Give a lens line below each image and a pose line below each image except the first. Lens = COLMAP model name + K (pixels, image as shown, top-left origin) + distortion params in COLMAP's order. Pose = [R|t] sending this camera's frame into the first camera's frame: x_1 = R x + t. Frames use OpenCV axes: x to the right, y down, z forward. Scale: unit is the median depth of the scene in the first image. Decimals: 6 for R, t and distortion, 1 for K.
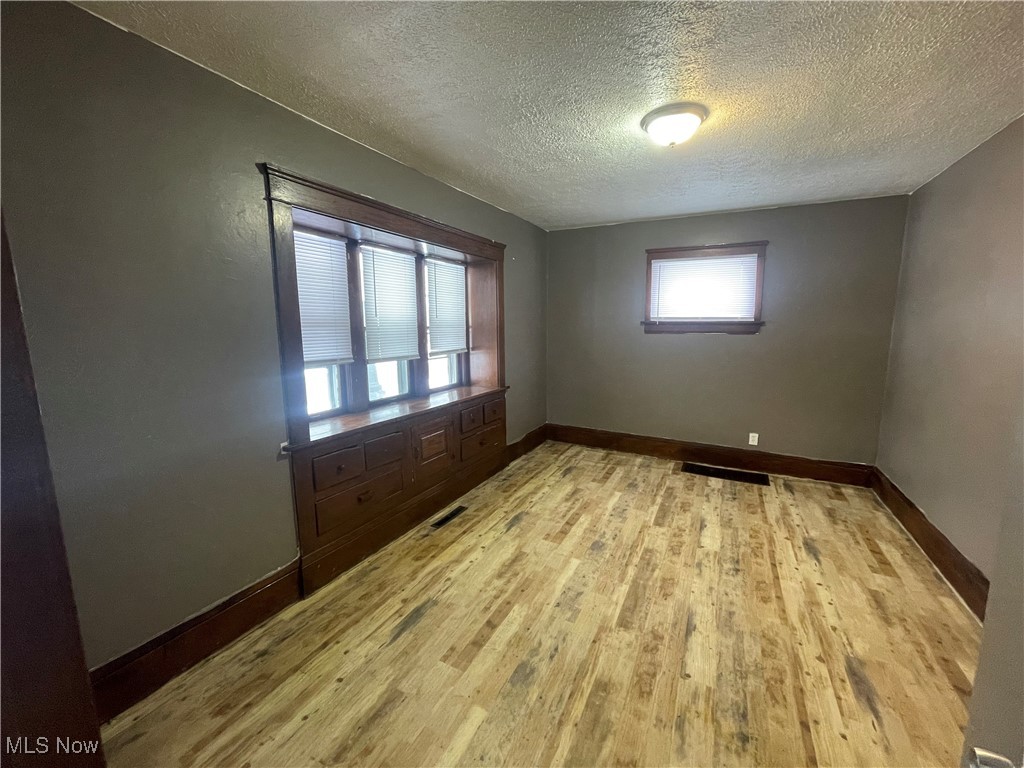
lens RADIAL K [[418.4, 0, 512.0], [0, 418.4, 384.0], [0, 0, 1]] dist [0.000824, -0.000065]
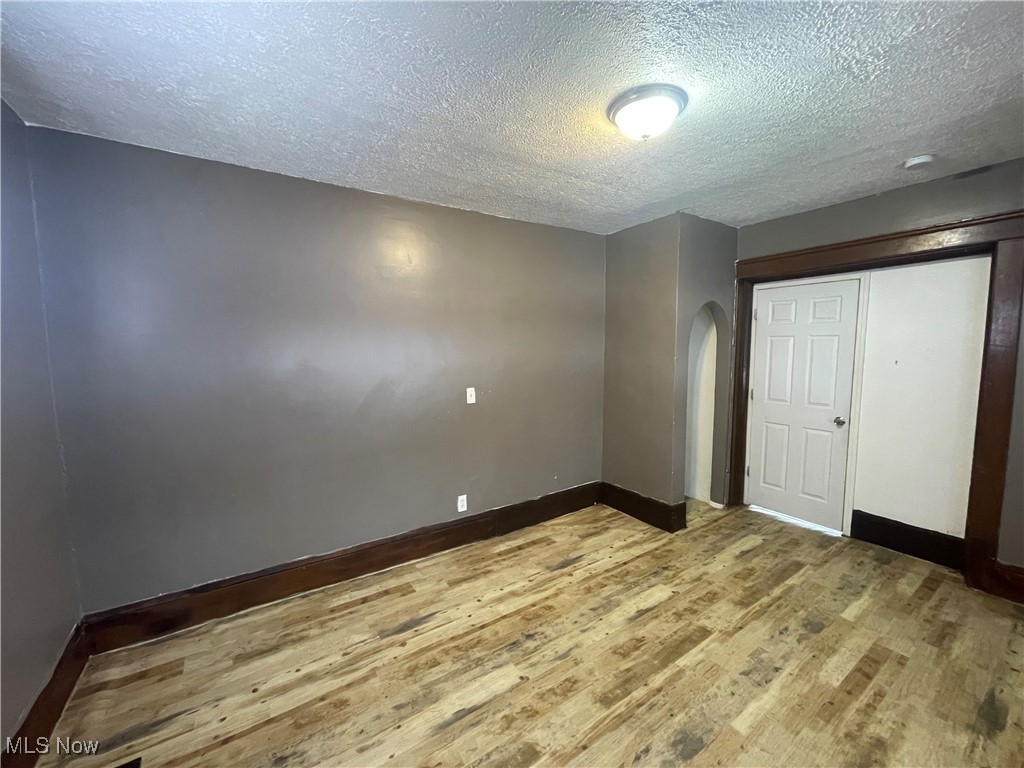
lens RADIAL K [[418.4, 0, 512.0], [0, 418.4, 384.0], [0, 0, 1]] dist [0.000824, -0.000065]
pose [[-0.882132, -0.034436, 0.469741, 0.196719], [0.077976, 0.972884, 0.217753, -0.272082], [-0.464502, 0.228715, -0.855527, 1.770827]]
